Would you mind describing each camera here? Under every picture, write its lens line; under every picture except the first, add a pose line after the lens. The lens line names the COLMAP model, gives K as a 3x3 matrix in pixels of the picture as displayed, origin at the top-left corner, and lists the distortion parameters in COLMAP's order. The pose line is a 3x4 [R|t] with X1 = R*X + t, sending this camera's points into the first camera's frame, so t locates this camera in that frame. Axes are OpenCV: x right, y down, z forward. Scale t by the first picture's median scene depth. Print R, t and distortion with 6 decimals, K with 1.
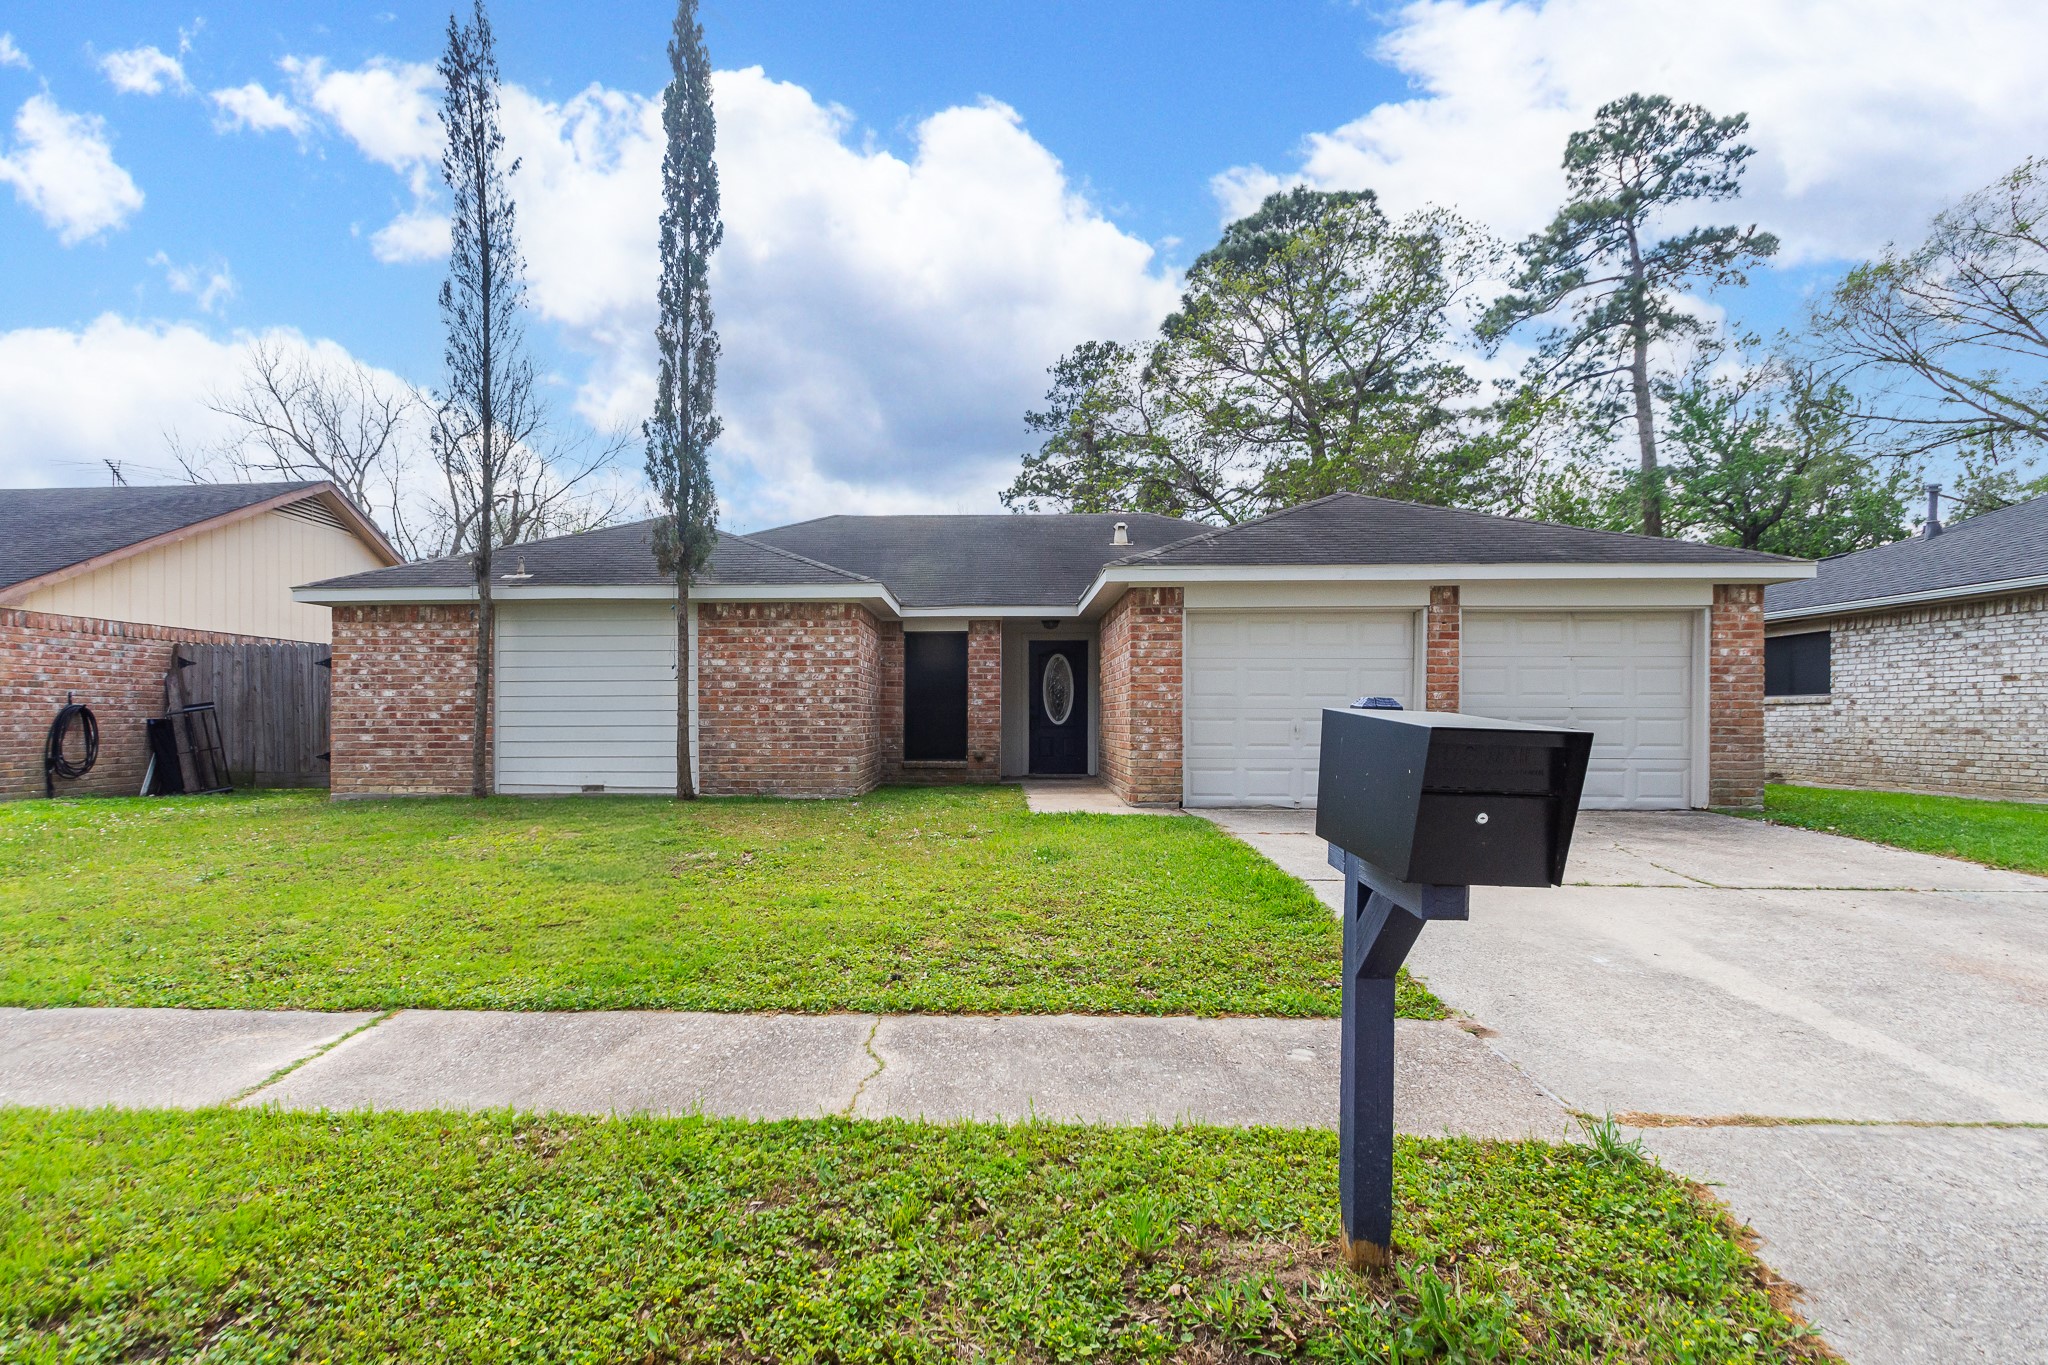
lens RADIAL K [[1012.4, 0, 1024.9], [0, 1012.4, 684.7], [0, 0, 1]] dist [0.000461, 0.000042]
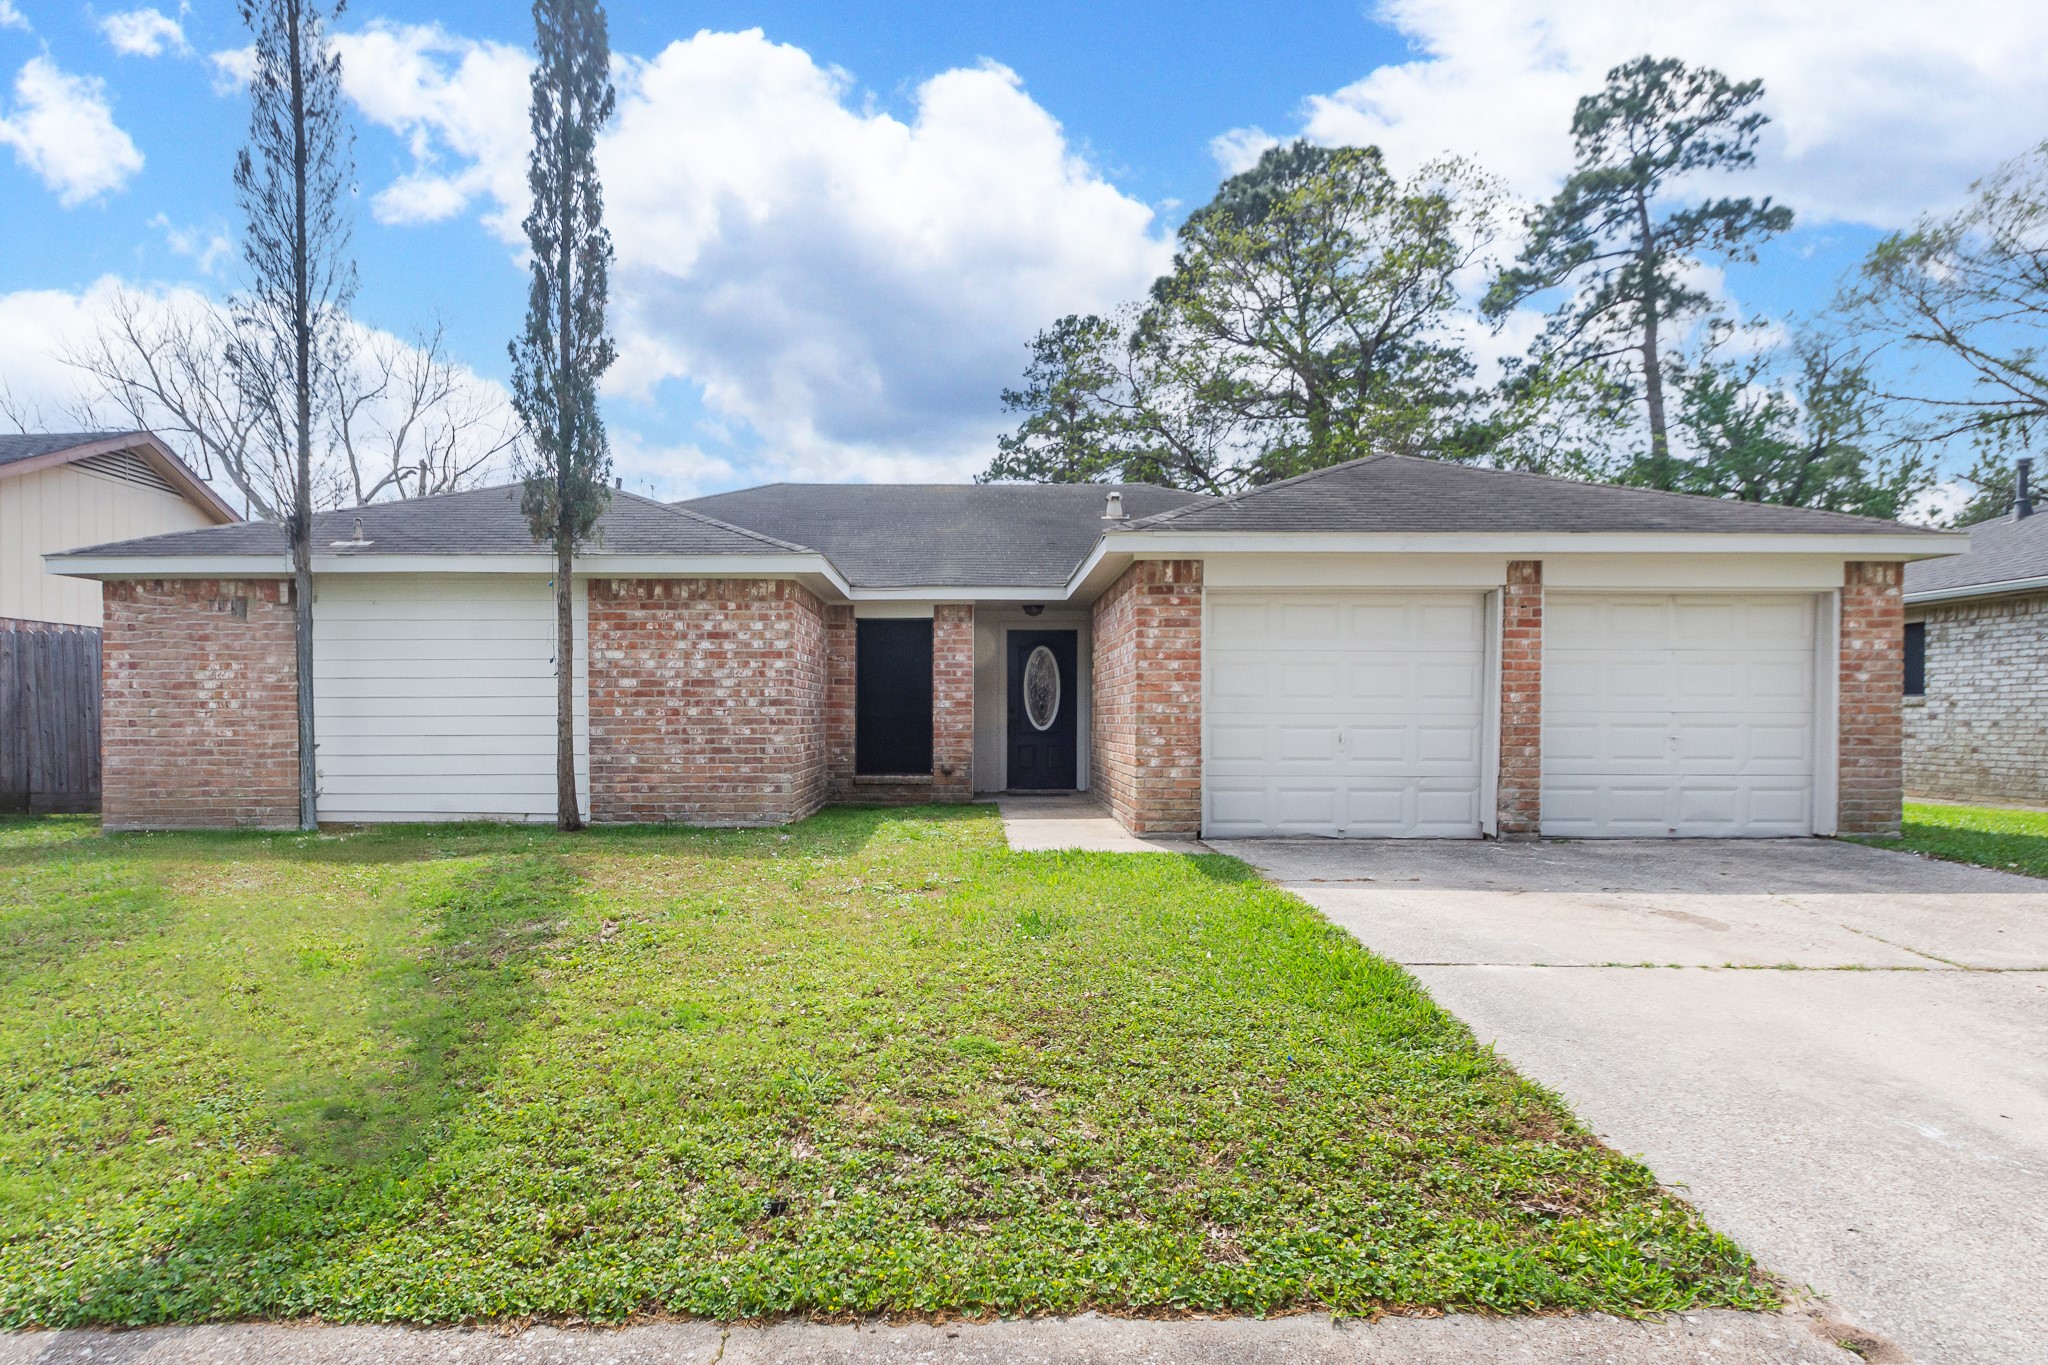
lens RADIAL K [[1034.7, 0, 1013.5], [0, 1034.7, 757.7], [0, 0, 1]] dist [-0.003805, -0.000588]
pose [[0.999930, 0.000464, 0.011835, -0.000993], [-0.001331, 0.997307, 0.073326, -0.001248], [-0.011769, -0.073337, 0.997238, 0.174528]]
